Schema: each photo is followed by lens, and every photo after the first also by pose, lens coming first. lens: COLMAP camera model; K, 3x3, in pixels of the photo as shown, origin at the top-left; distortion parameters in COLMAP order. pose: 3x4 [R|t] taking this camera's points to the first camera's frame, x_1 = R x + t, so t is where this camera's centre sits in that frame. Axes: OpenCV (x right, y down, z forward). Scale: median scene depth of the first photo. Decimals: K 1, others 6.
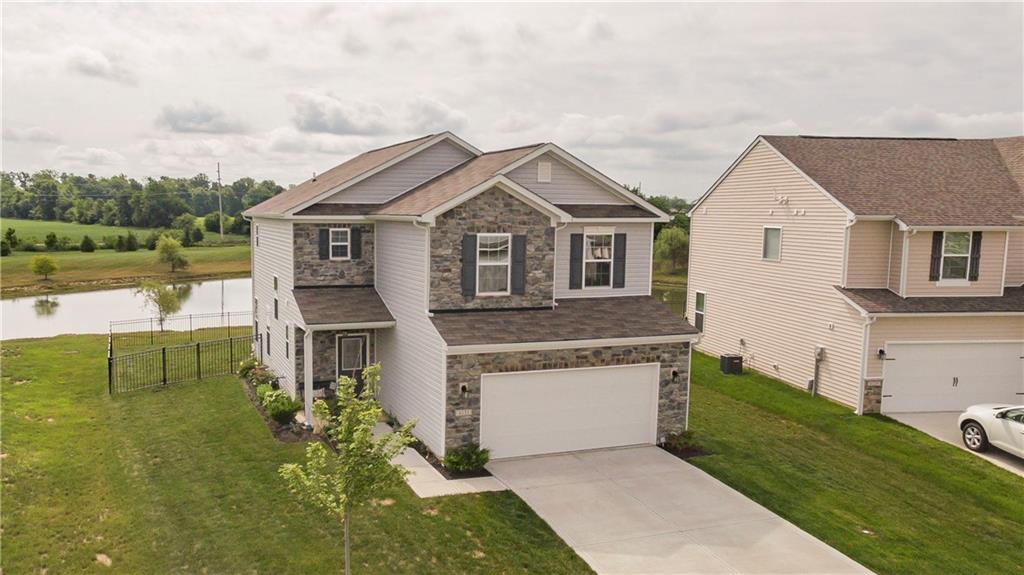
lens RADIAL K [[795.7, 0, 429.8], [0, 795.7, 289.8], [0, 0, 1]] dist [0.000828, 0.003962]
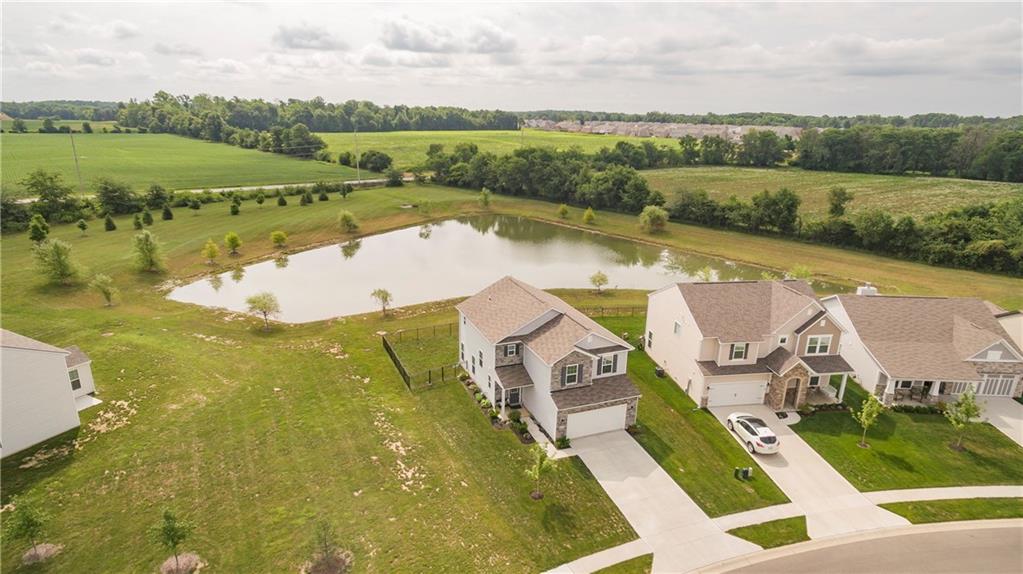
lens RADIAL K [[557.3, 0, 511.5], [0, 557.3, 287.0], [0, 0, 1]] dist [0.003210, 0.000299]
pose [[0.999068, -0.000835, 0.043150, -0.227219], [-0.007054, 0.983207, 0.182357, -0.713296], [-0.042578, -0.182492, 0.982285, -0.935975]]
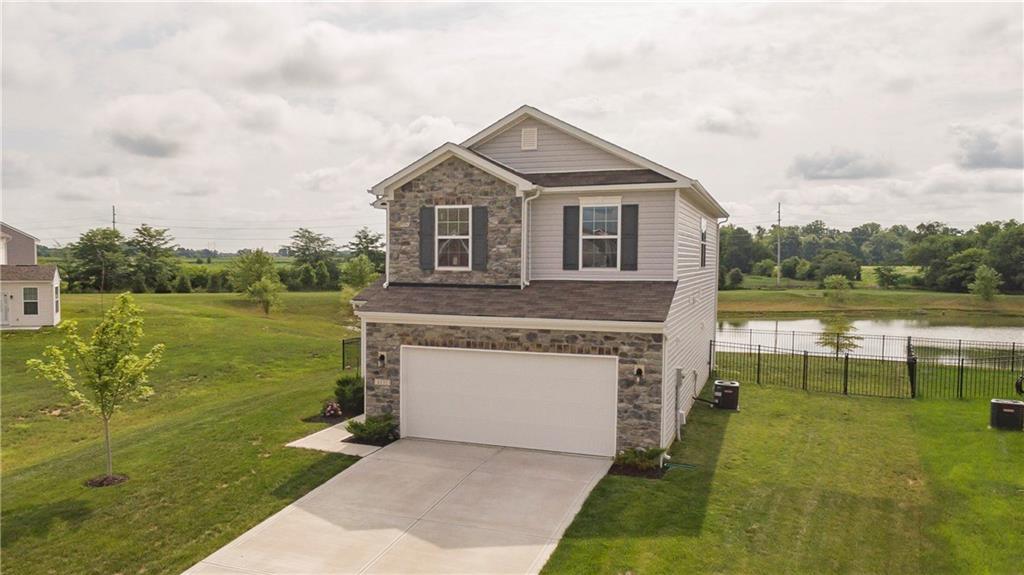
lens RADIAL K [[795.7, 0, 429.8], [0, 795.7, 289.8], [0, 0, 1]] dist [0.000828, 0.003962]
pose [[0.743843, 0.022476, -0.667976, 0.693229], [-0.063839, 0.997254, -0.037534, 0.067500], [0.665298, 0.070562, 0.743236, 0.270933]]
